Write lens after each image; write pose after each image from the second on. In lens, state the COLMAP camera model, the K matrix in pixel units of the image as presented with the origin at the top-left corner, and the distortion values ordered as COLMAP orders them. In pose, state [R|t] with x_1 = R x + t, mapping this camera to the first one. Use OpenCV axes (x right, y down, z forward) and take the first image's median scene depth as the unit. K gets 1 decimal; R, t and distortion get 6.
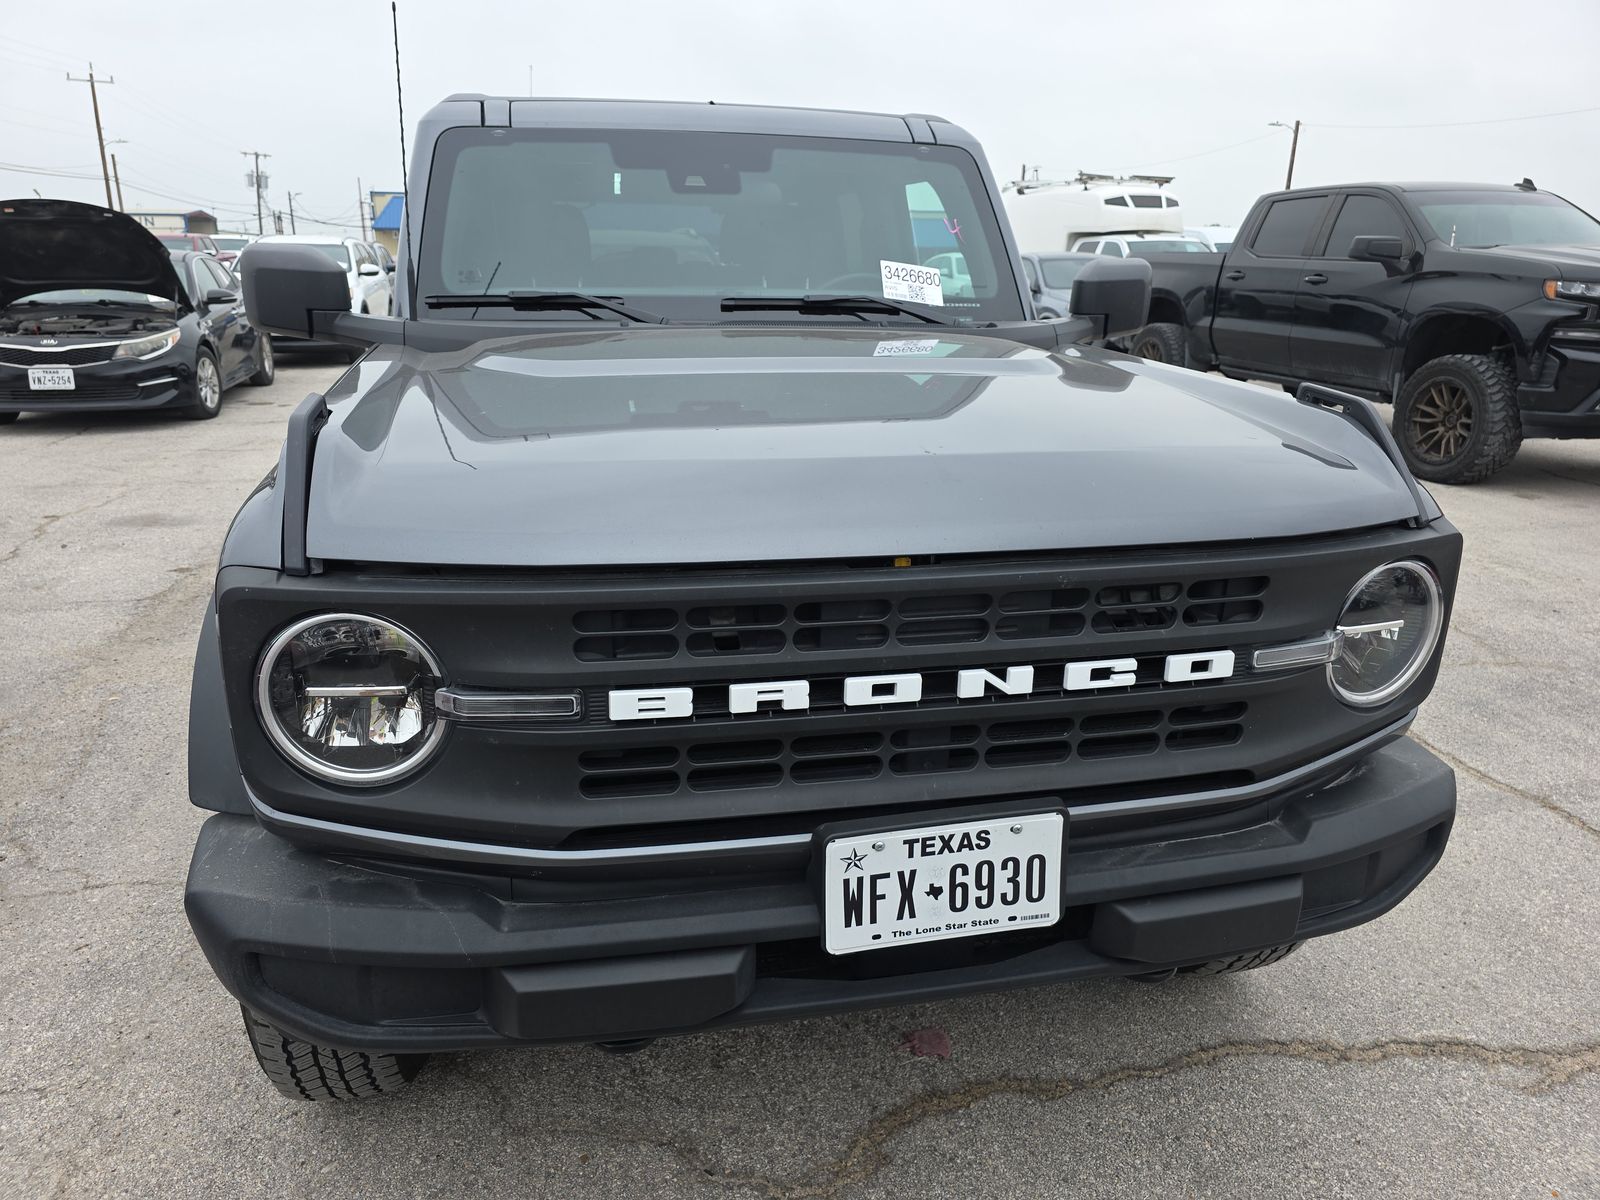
lens RADIAL K [[1062.3, 0, 799.8], [0, 1062.3, 620.1], [0, 0, 1]] dist [0.018305, -0.003357]
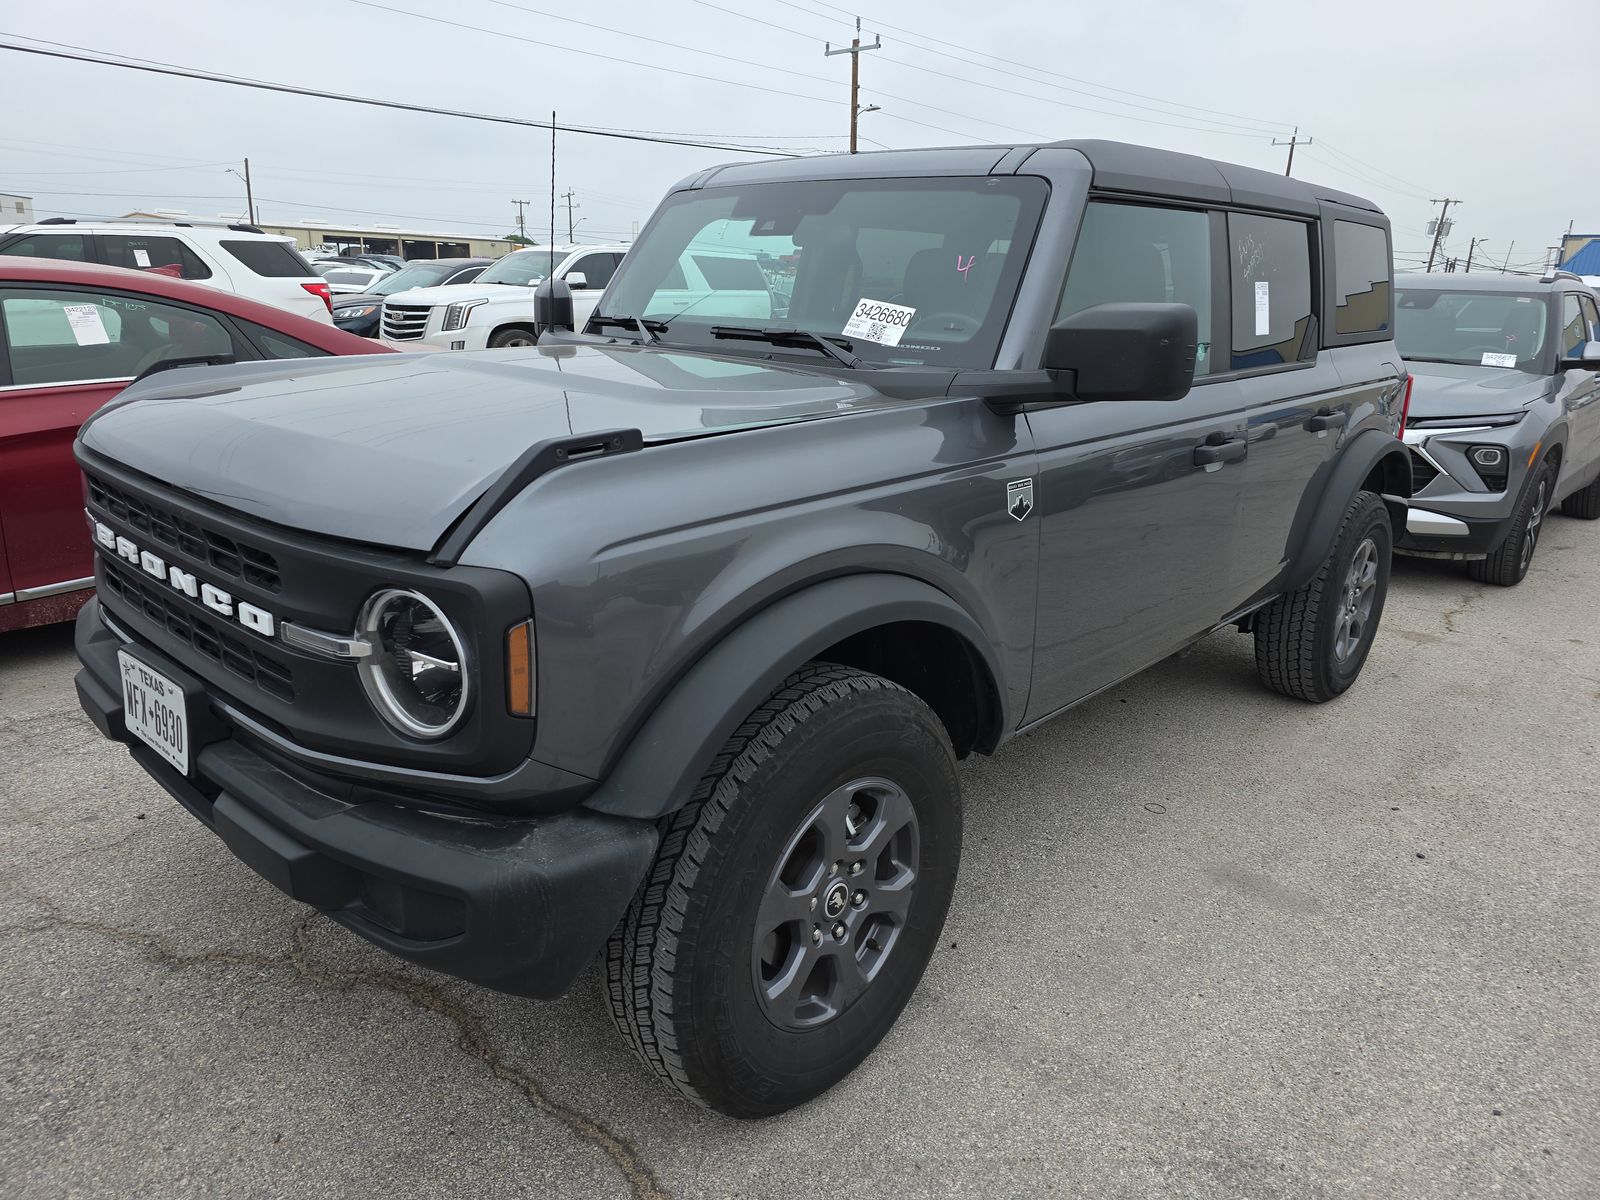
lens RADIAL K [[1075.1, 0, 797.5], [0, 1075.1, 624.5], [0, 0, 1]] dist [0.001989, 0.000209]
pose [[0.569708, 0.257457, -0.780480, 0.927360], [-0.286871, 0.952229, 0.104712, -0.141695], [0.770155, 0.164242, 0.616349, 0.402862]]
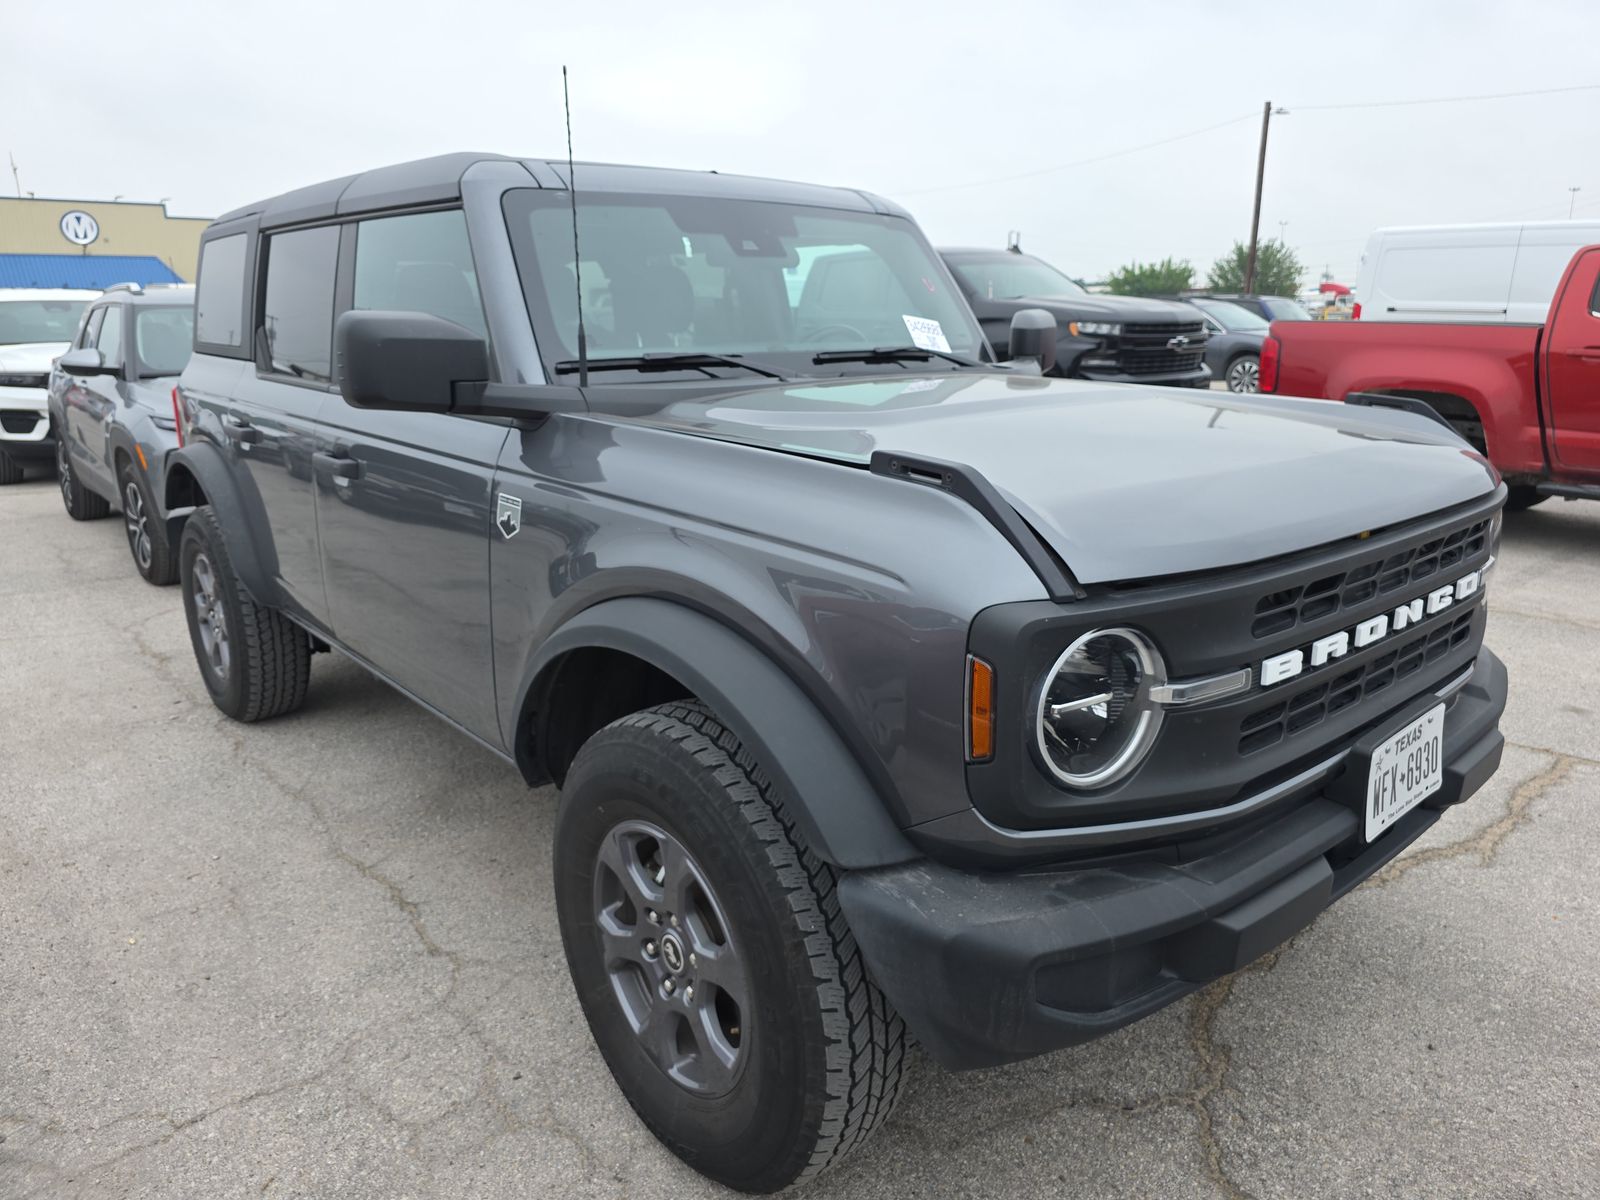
lens RADIAL K [[1083.1, 0, 800.0], [0, 1083.1, 600.0], [0, 0, 1]] dist [-0.004205, -0.004420]
pose [[0.877616, -0.140006, 0.458463, -0.604606], [0.169502, 0.985247, -0.023595, -0.032703], [-0.448396, 0.098418, 0.888400, 0.060608]]
